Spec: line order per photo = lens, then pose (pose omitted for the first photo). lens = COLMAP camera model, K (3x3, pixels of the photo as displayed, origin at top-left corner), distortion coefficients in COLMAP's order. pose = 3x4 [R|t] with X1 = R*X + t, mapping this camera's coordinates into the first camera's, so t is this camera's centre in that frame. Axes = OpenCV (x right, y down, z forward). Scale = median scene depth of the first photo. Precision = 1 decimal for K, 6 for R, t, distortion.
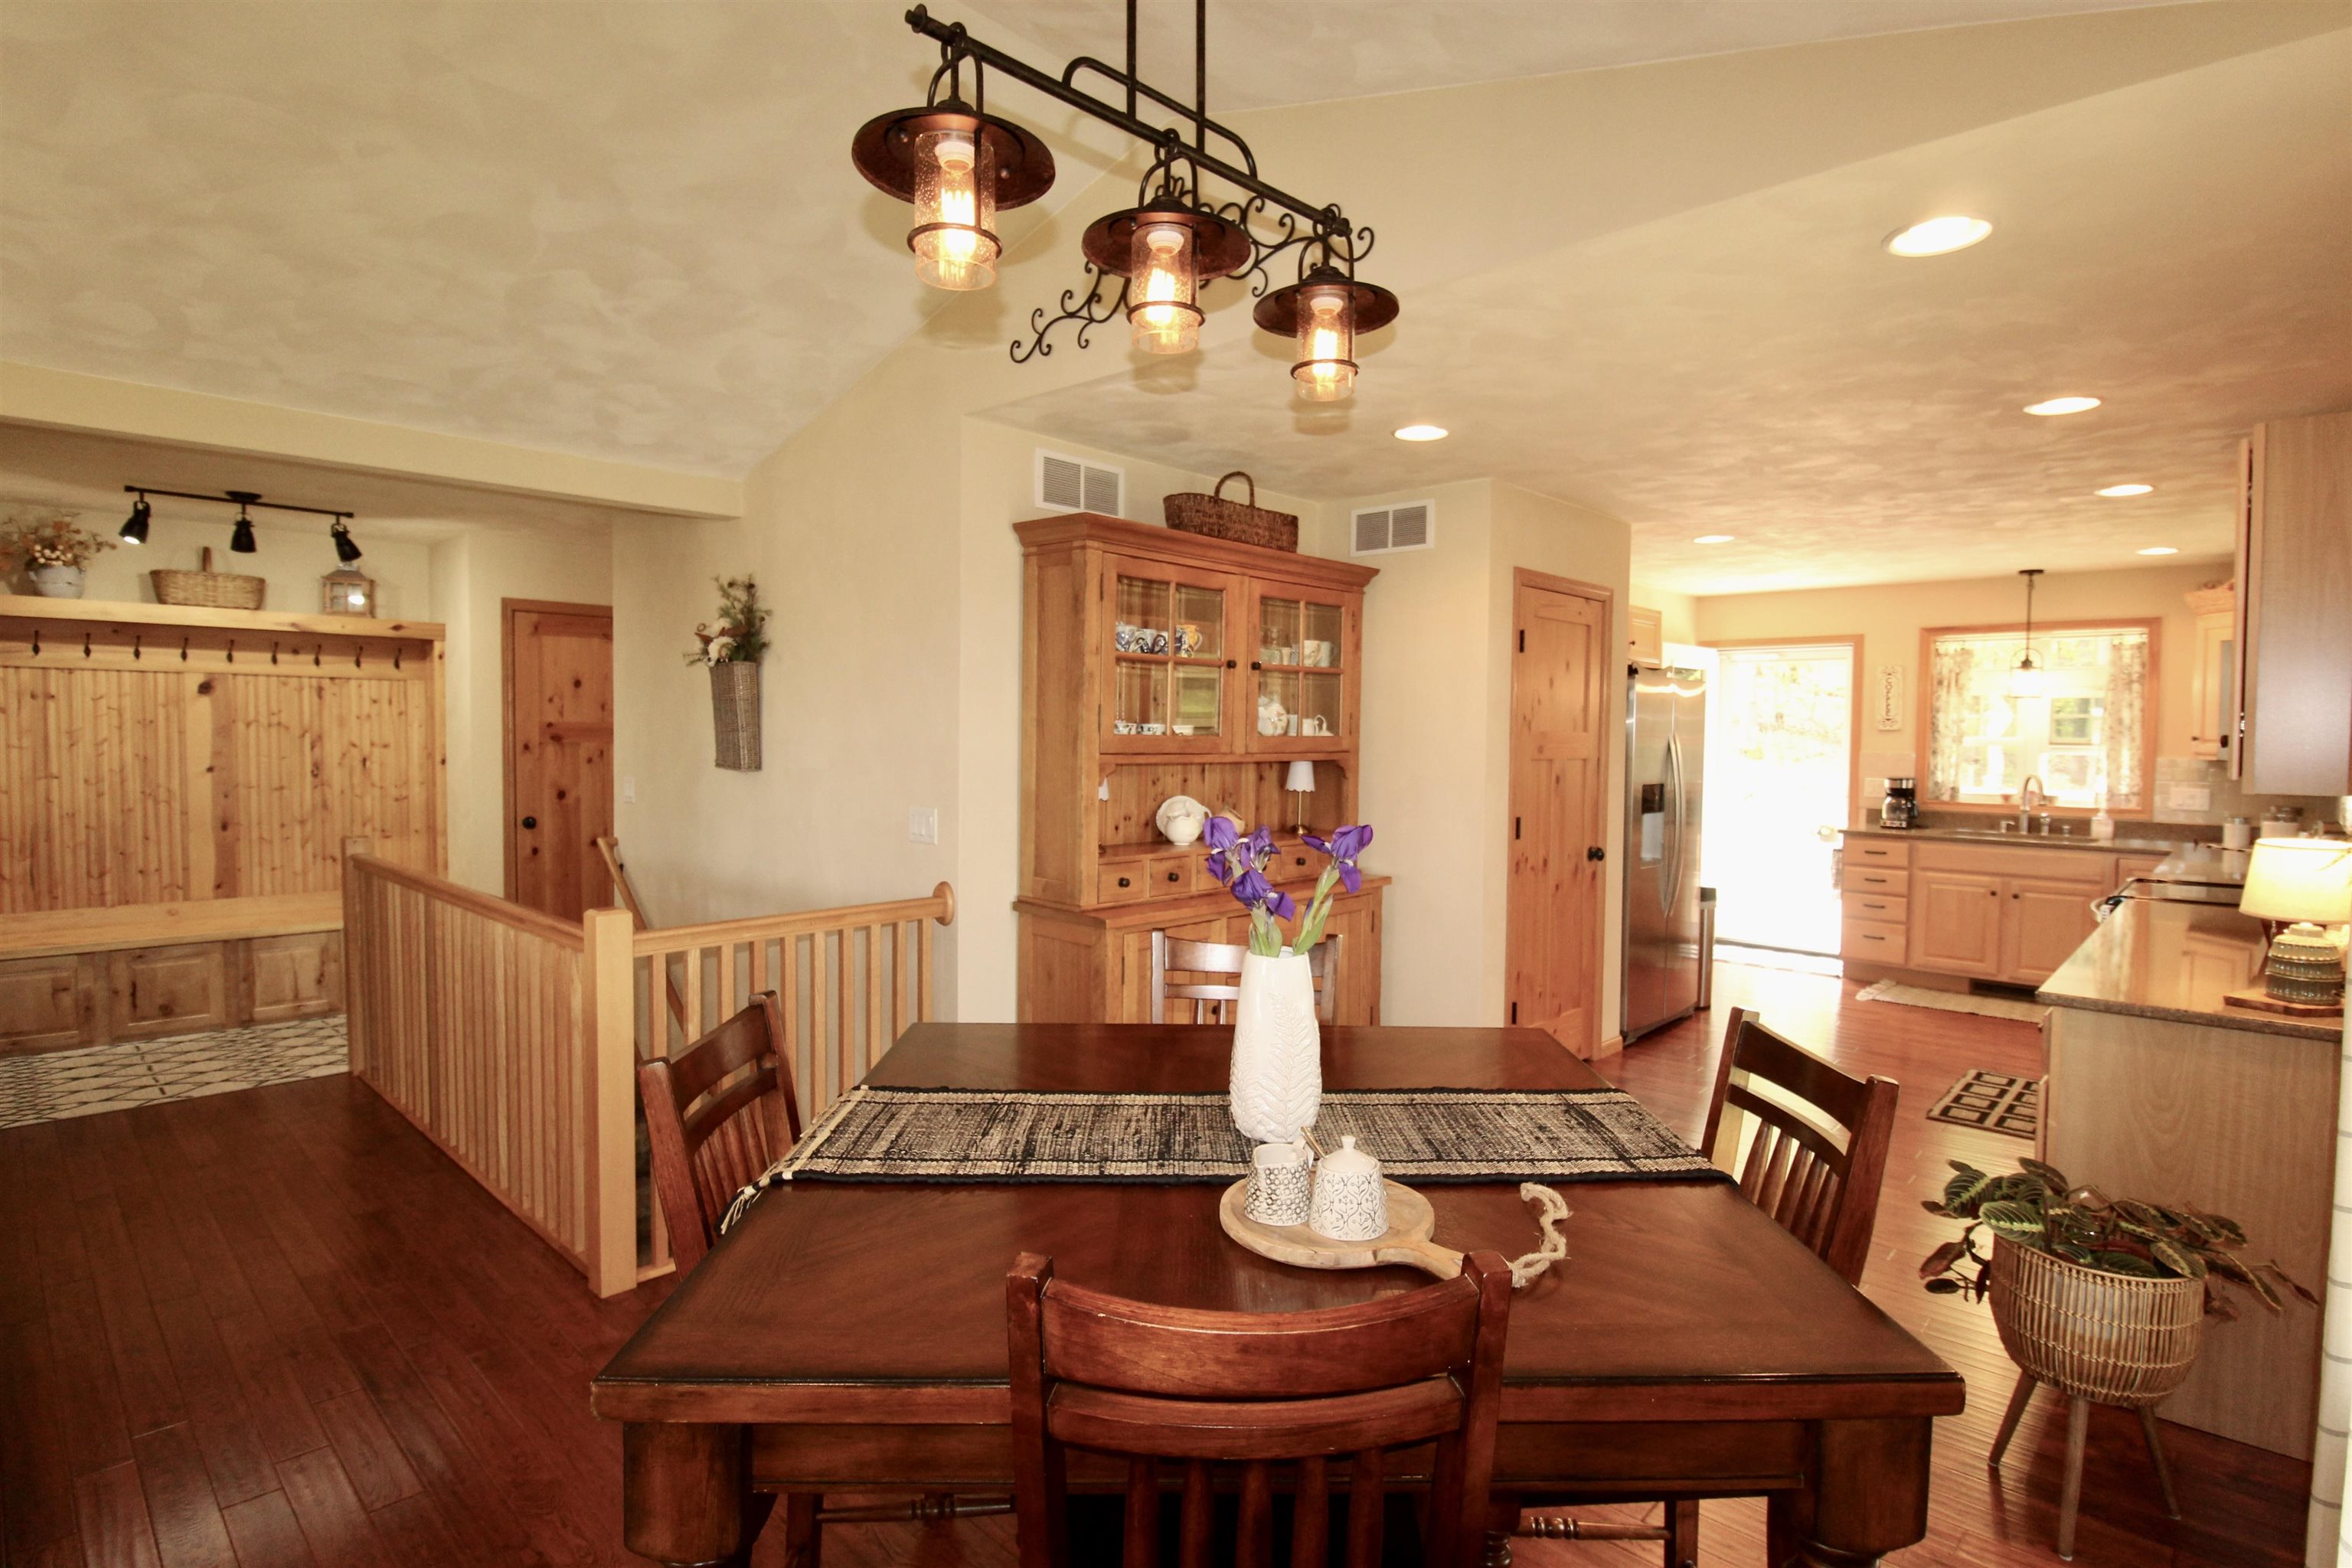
lens RADIAL K [[1176.7, 0, 1209.8], [0, 1176.7, 772.0], [0, 0, 1]] dist [0.003445, -0.000738]
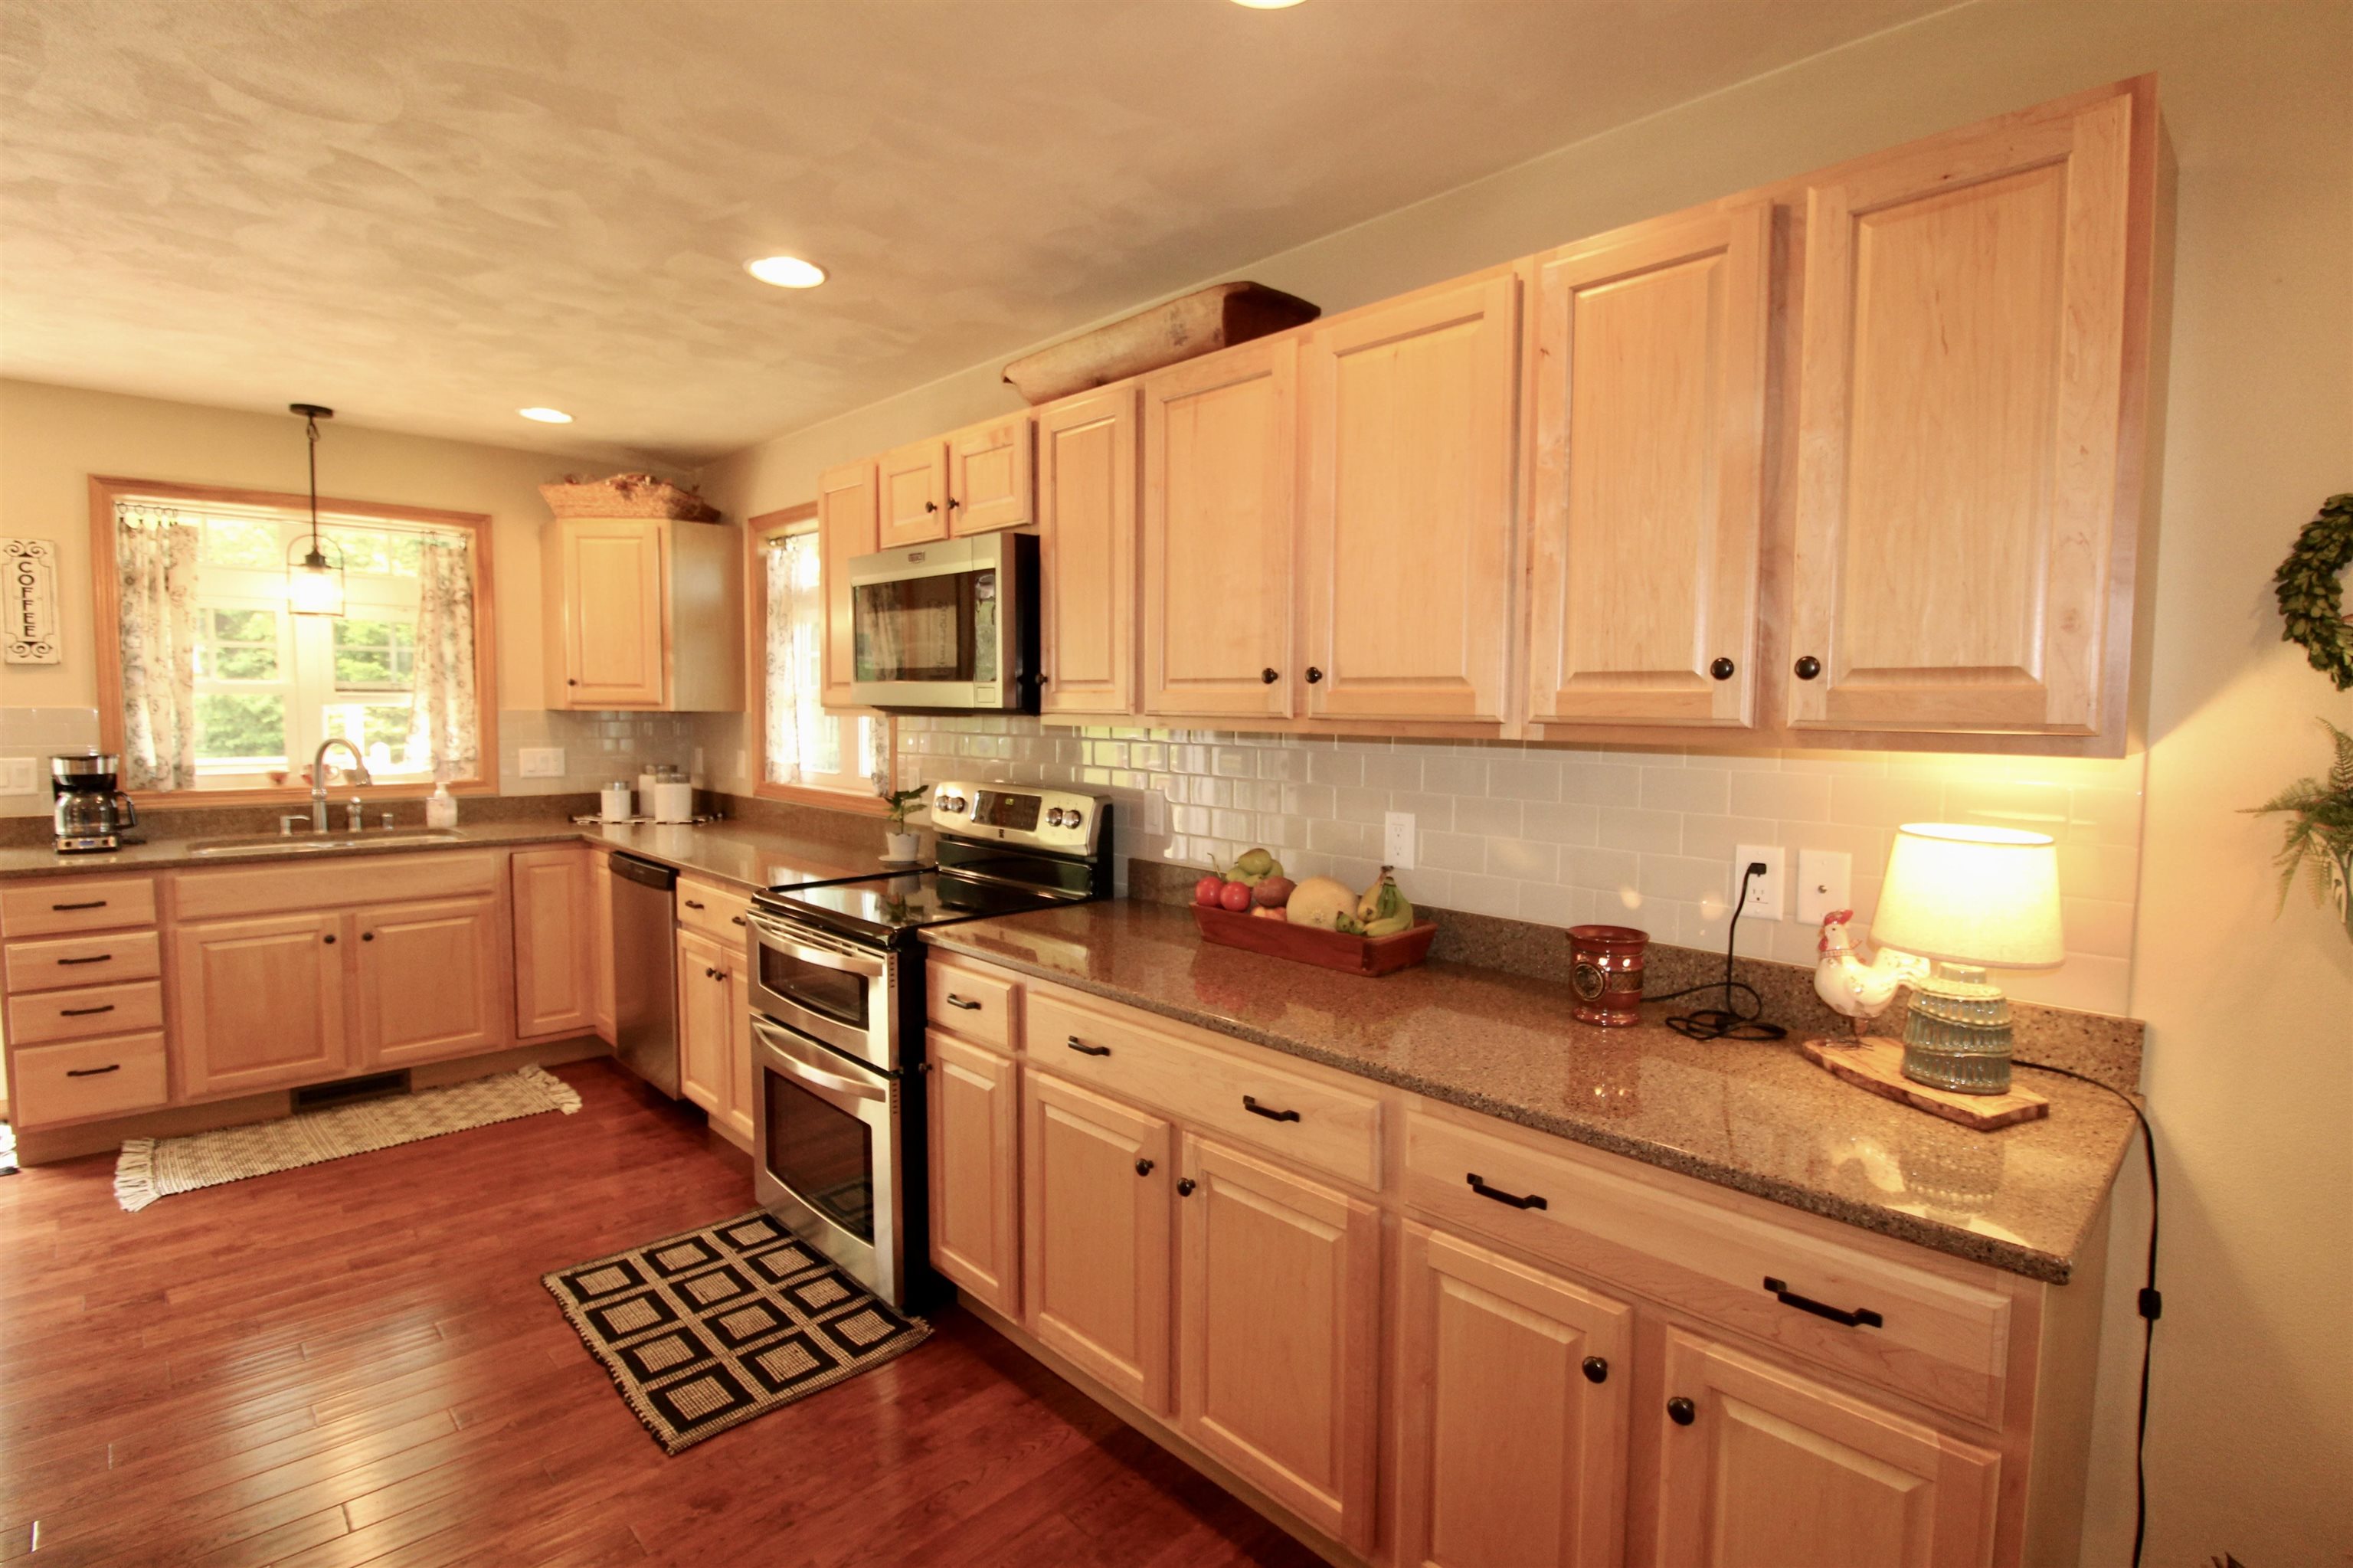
lens RADIAL K [[1106.0, 0, 1197.4], [0, 1106.0, 785.3], [0, 0, 1]] dist [0.001256, -0.009844]
pose [[0.044239, -0.082332, 0.995623, 0.131362], [0.026939, 0.996334, 0.081194, -0.008744], [-0.998658, 0.023230, 0.046295, 0.527462]]
